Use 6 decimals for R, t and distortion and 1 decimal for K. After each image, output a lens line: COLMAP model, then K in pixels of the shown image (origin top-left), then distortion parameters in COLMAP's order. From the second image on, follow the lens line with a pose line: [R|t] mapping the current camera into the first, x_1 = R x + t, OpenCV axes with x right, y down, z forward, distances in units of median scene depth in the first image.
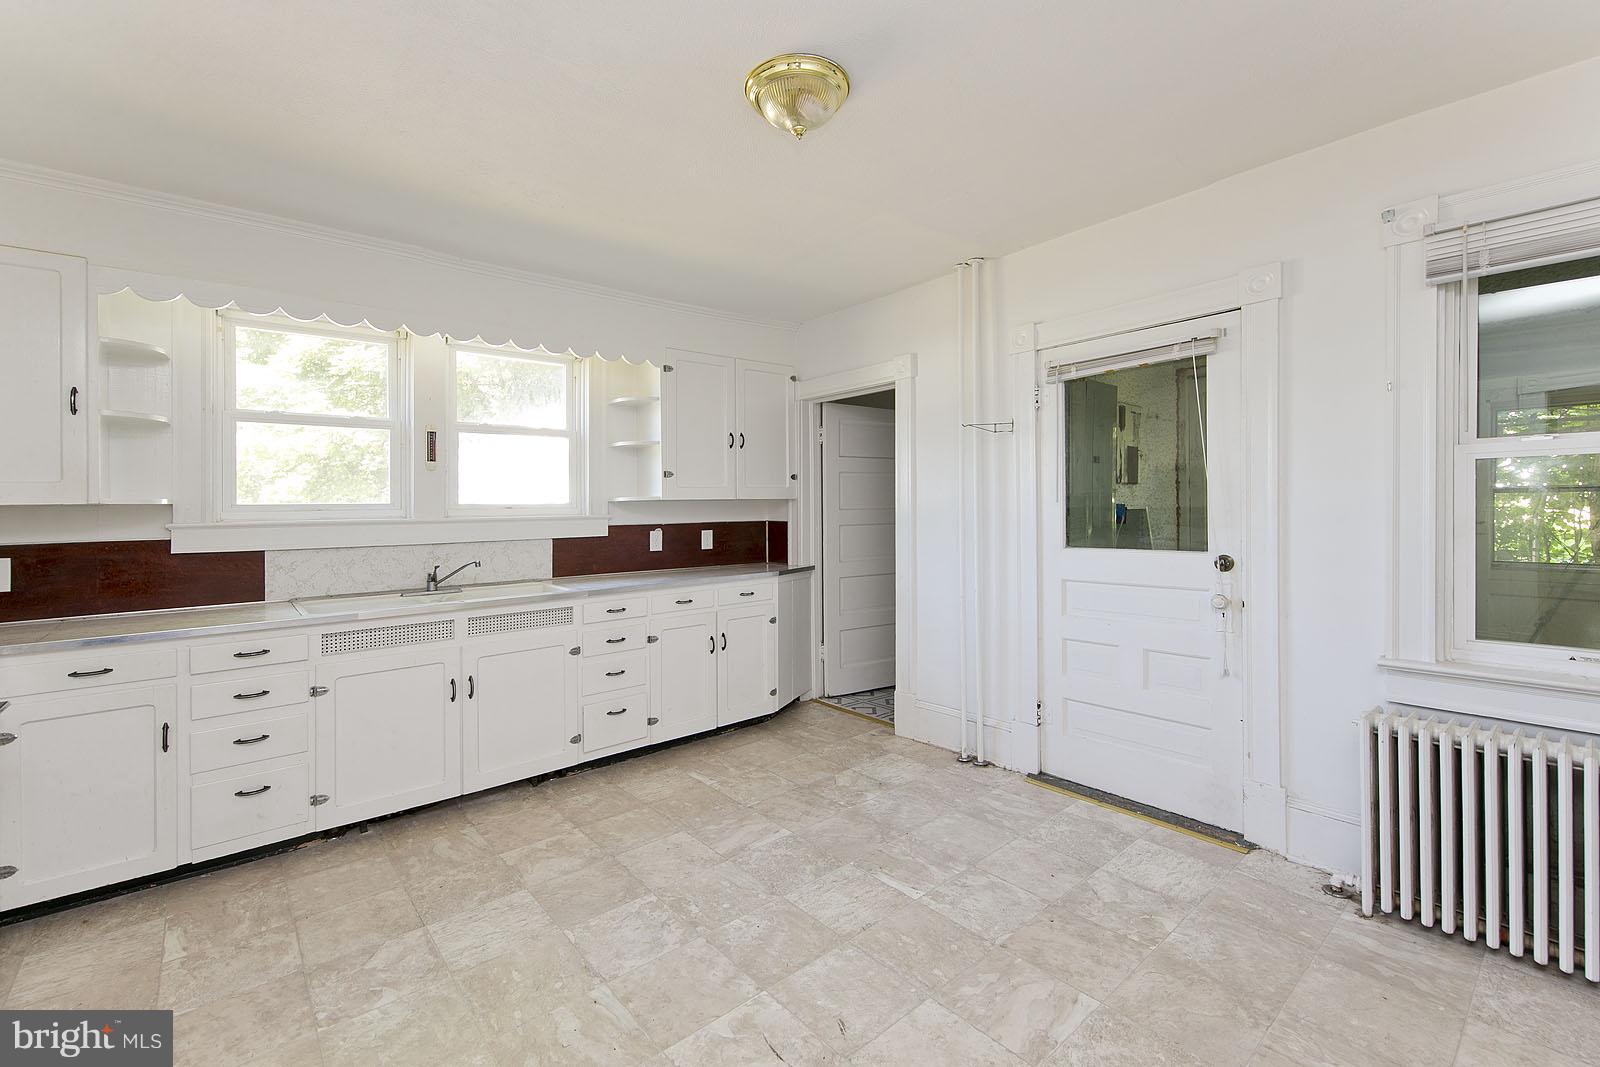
lens RADIAL K [[620.1, 0, 815.7], [0, 620.1, 518.4], [0, 0, 1]] dist [0.000183, -0.002812]
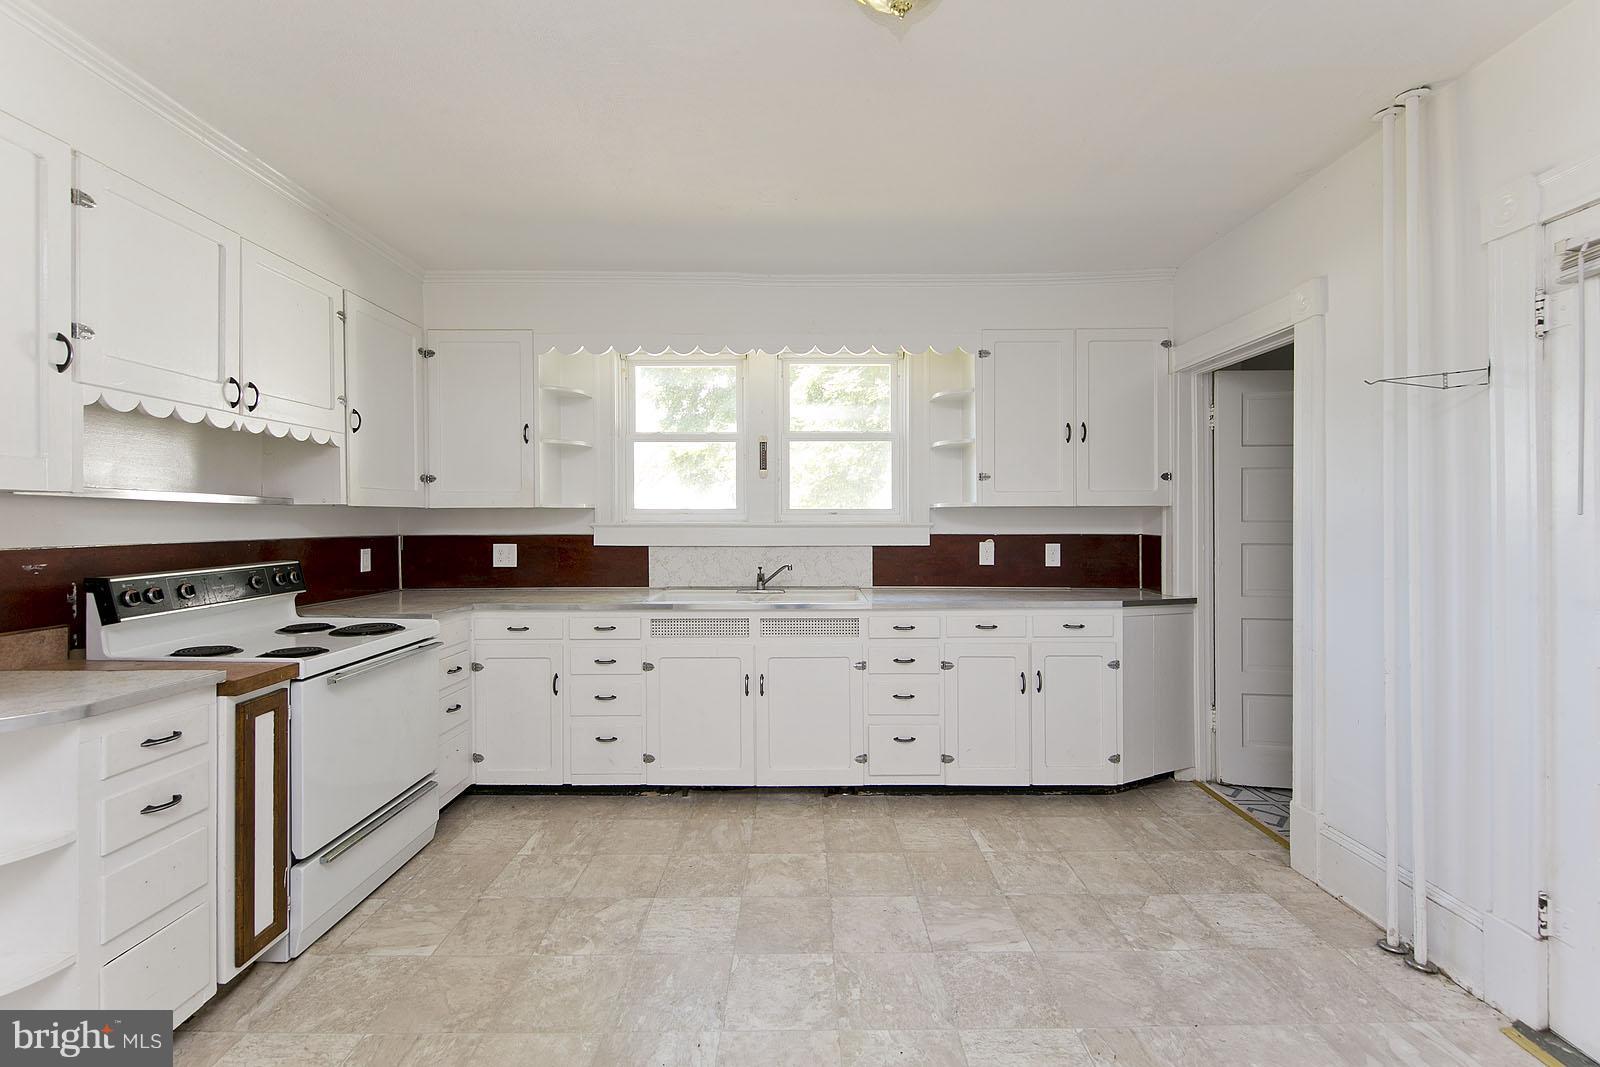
lens RADIAL K [[671.4, 0, 855.8], [0, 671.4, 525.1], [0, 0, 1]] dist [-0.003132, -0.001439]
pose [[0.787054, 0.022318, -0.616480, 0.251973], [-0.023106, 0.999711, 0.006692, -0.007895], [0.616451, 0.008978, 0.787342, 0.201480]]
